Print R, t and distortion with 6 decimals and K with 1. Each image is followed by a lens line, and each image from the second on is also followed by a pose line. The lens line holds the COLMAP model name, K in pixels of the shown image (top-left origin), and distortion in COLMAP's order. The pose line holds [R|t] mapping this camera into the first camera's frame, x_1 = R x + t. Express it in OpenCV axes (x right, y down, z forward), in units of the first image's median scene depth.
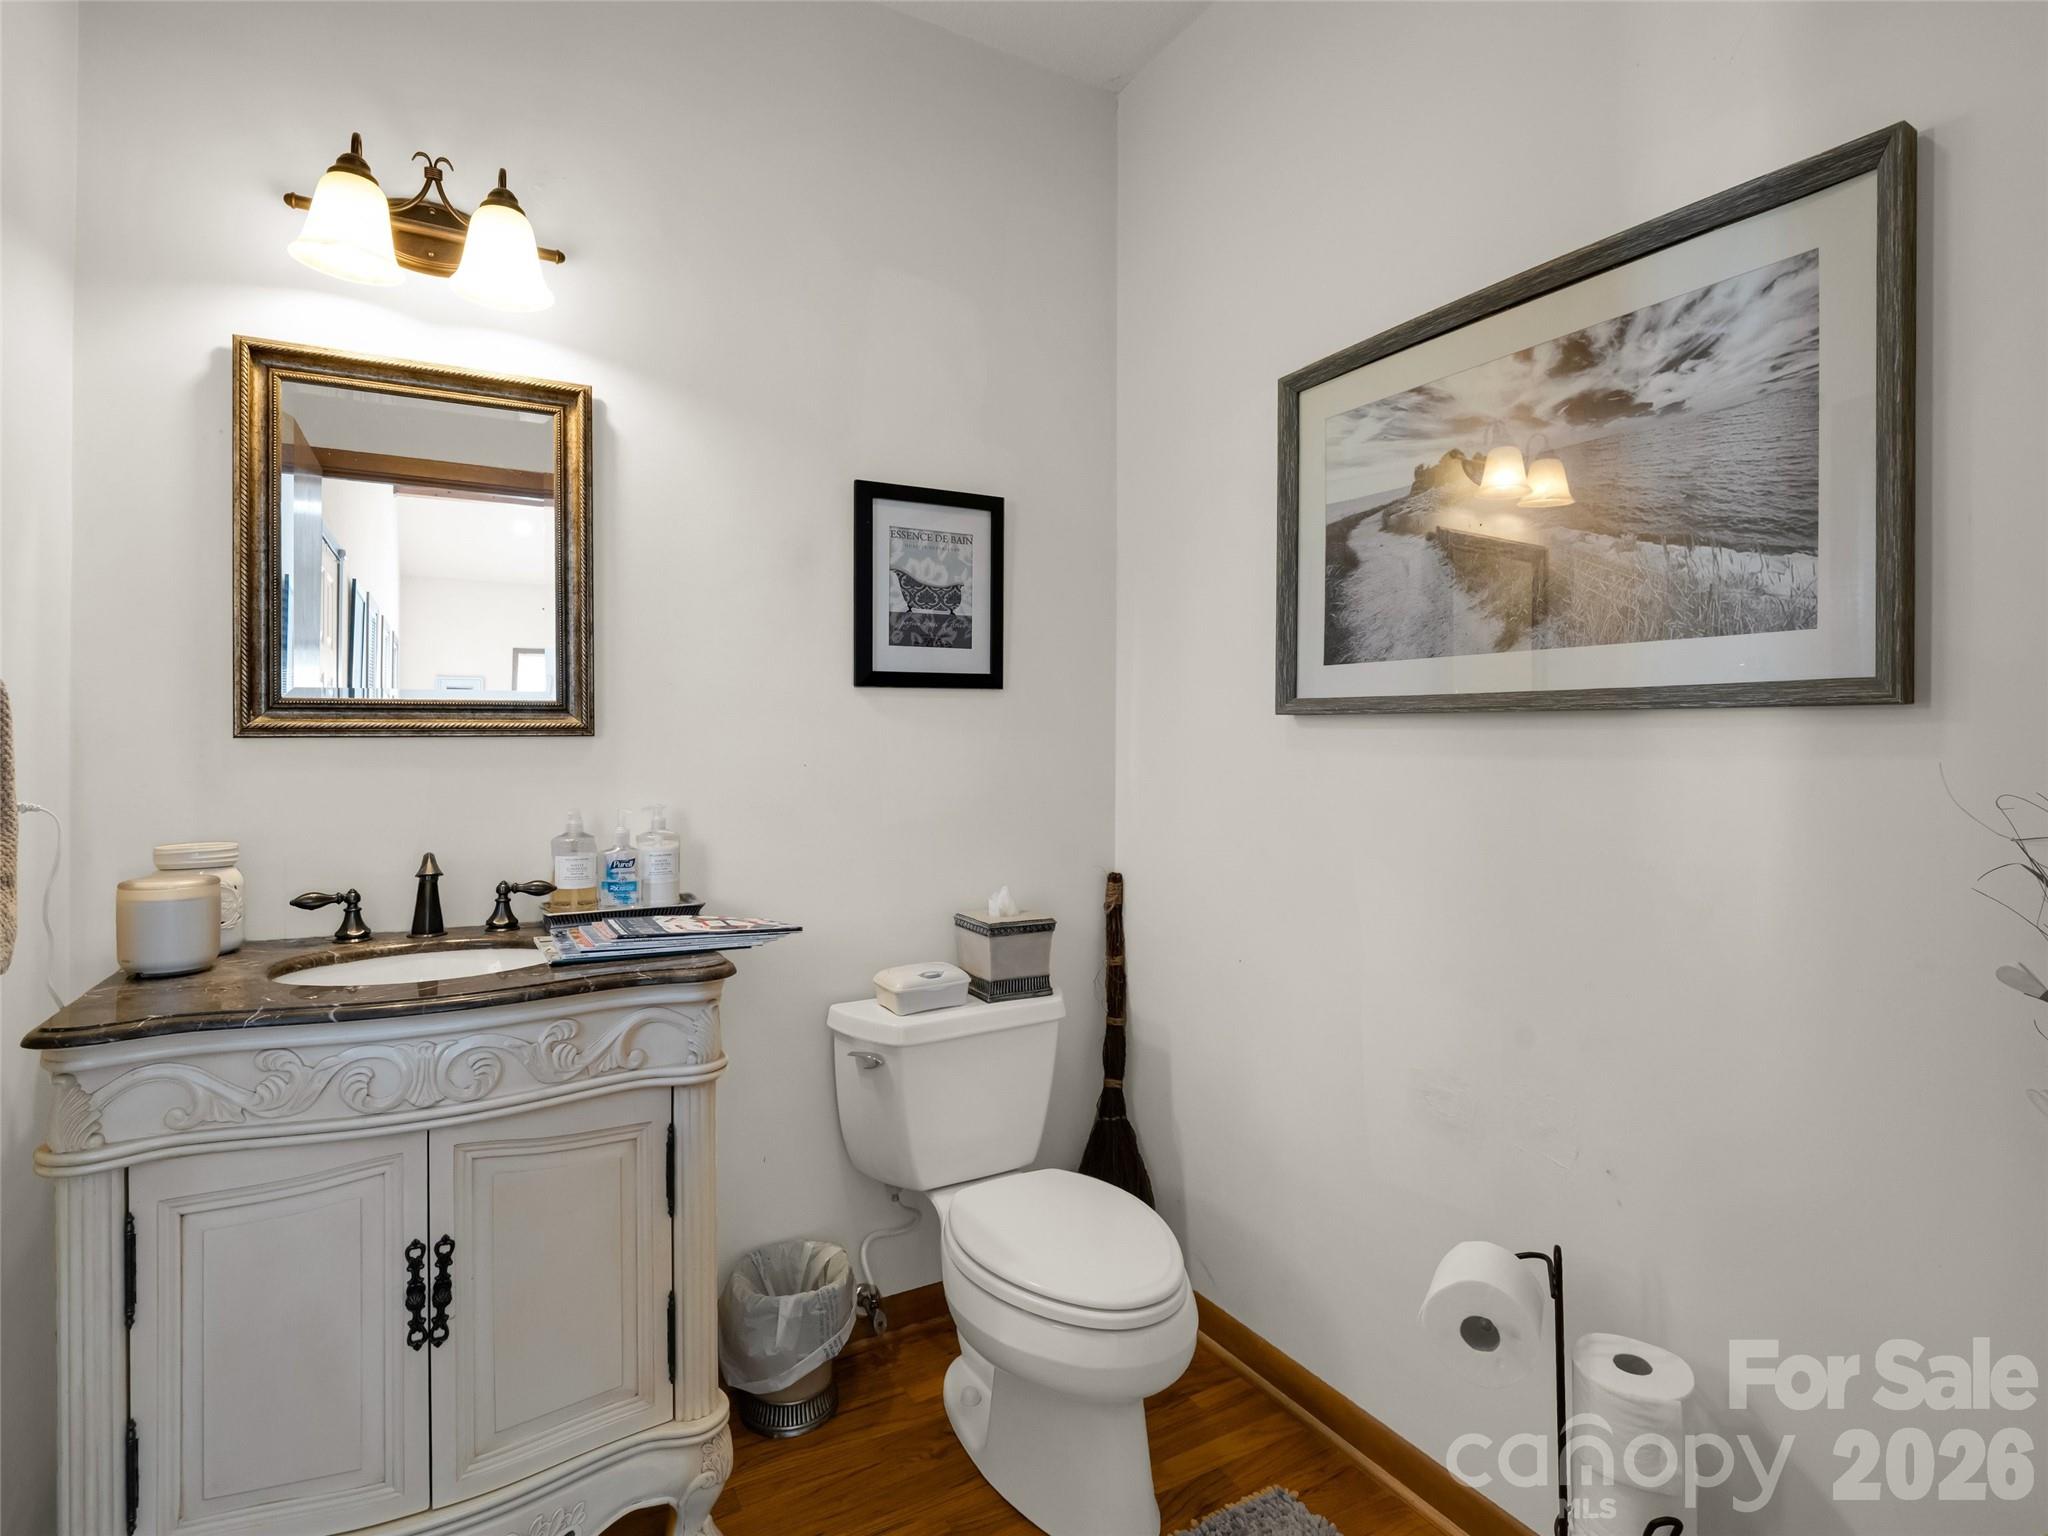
lens RADIAL K [[1028.5, 0, 1021.0], [0, 1028.5, 747.7], [0, 0, 1]] dist [-0.017724, 0.000704]
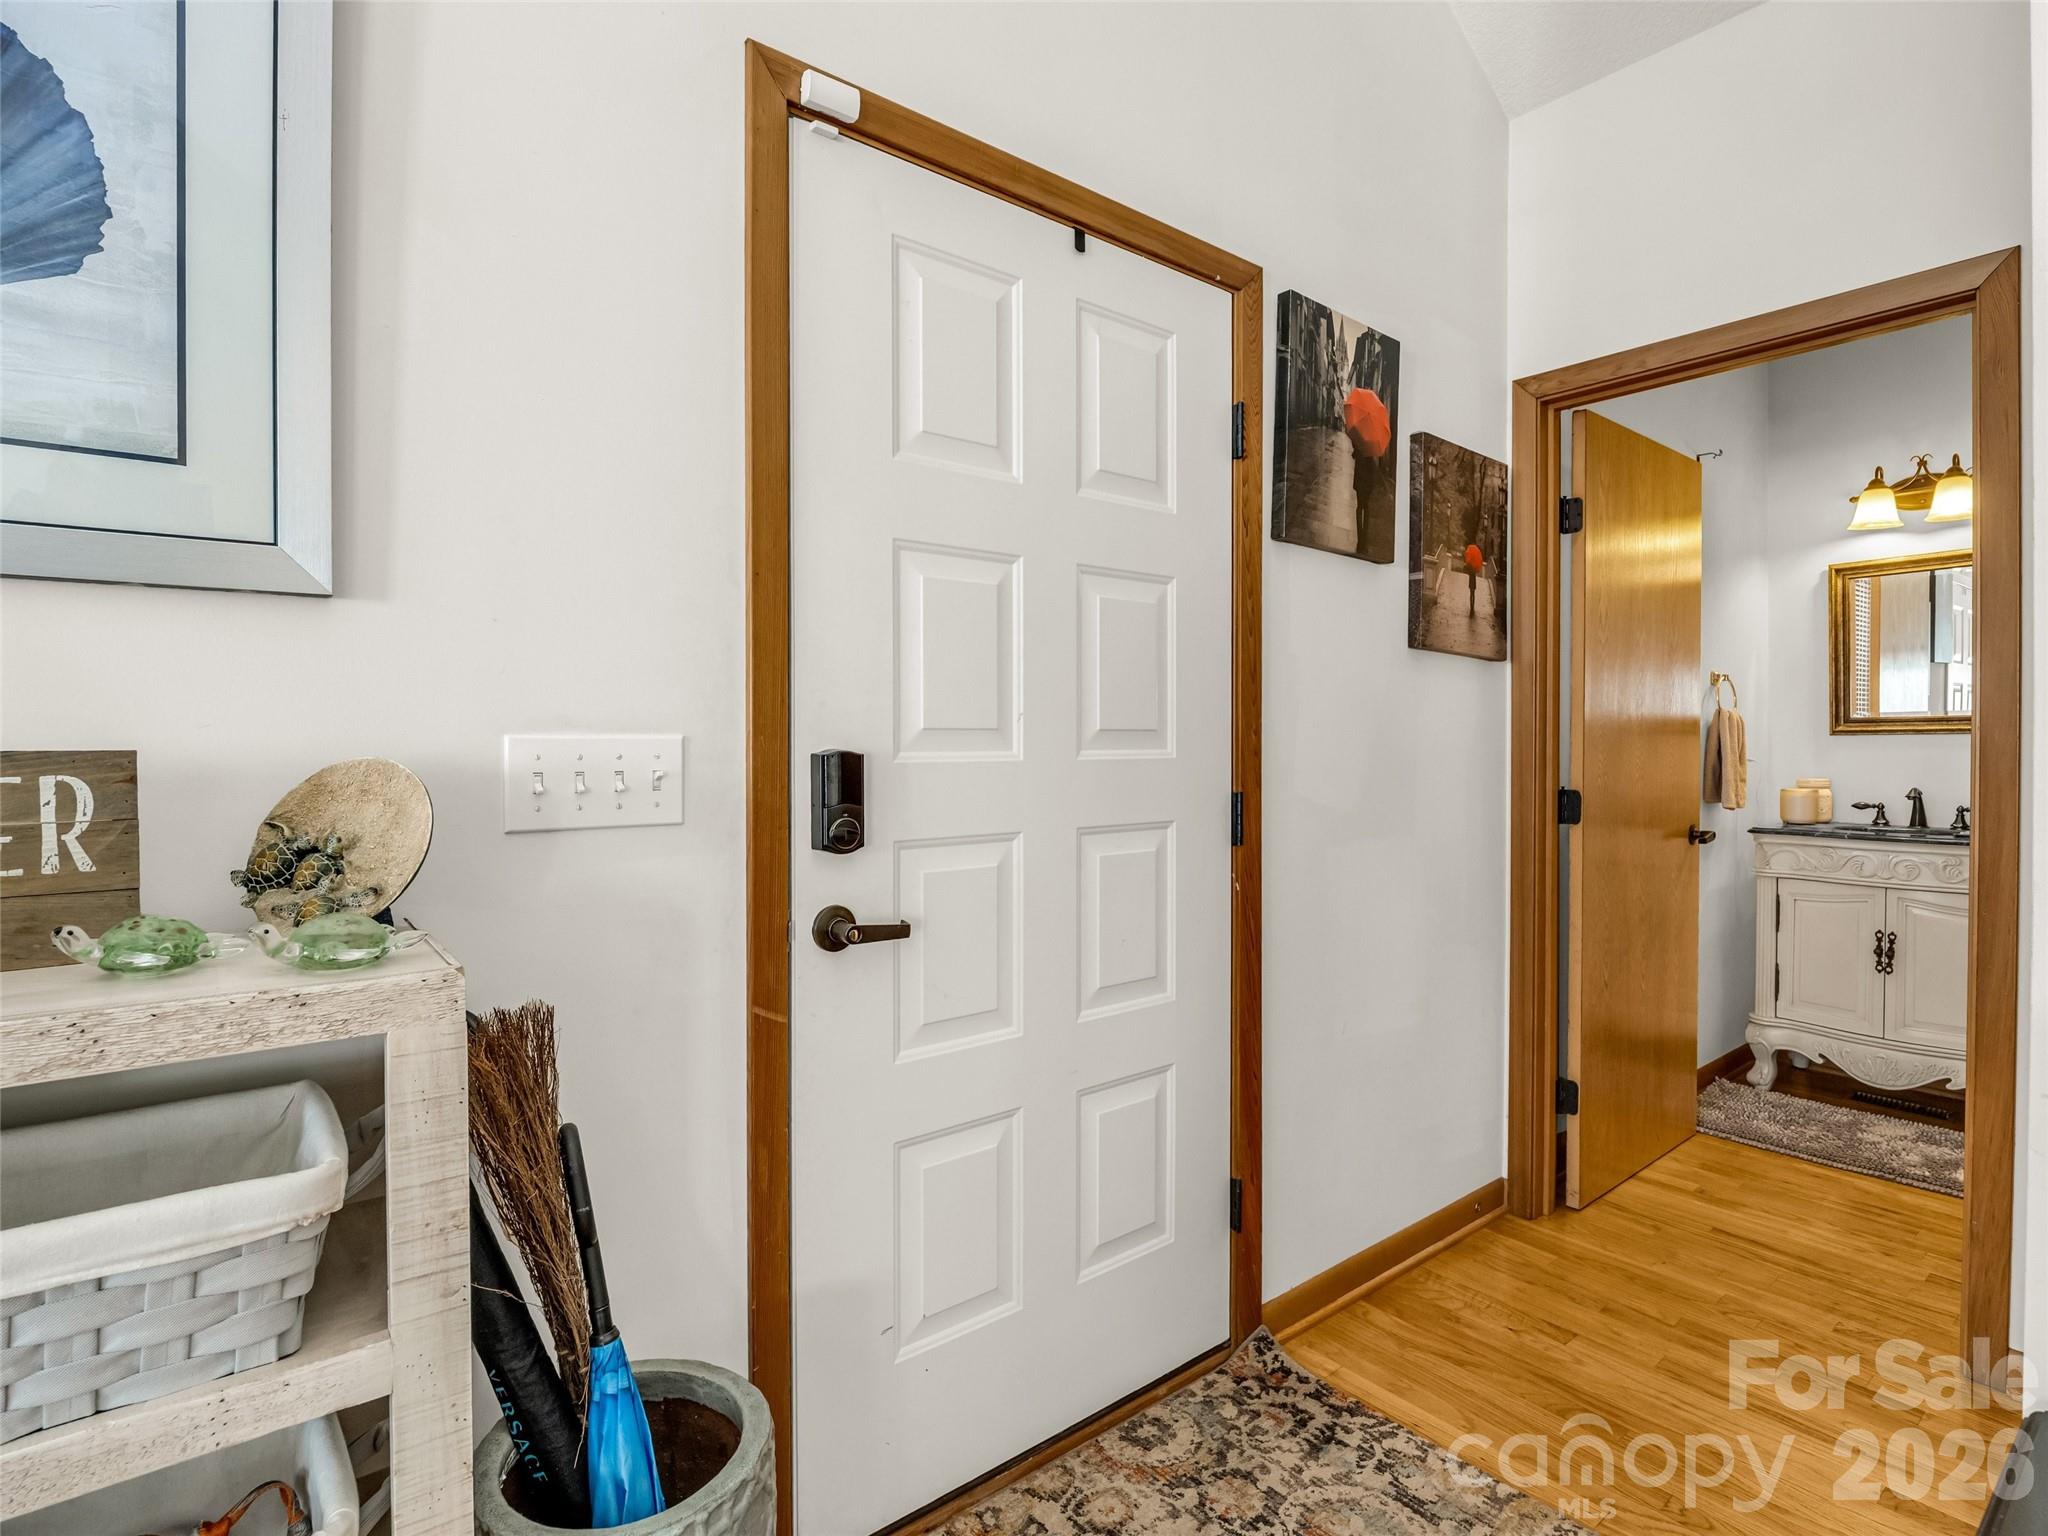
lens RADIAL K [[1028.5, 0, 1022.6], [0, 1028.5, 753.8], [0, 0, 1]] dist [-0.017724, 0.000704]
pose [[0.151841, 0.006463, -0.988384, 1.318856], [0.003210, 0.999970, 0.007032, 0.010707], [0.988400, -0.004241, 0.151816, -1.252533]]
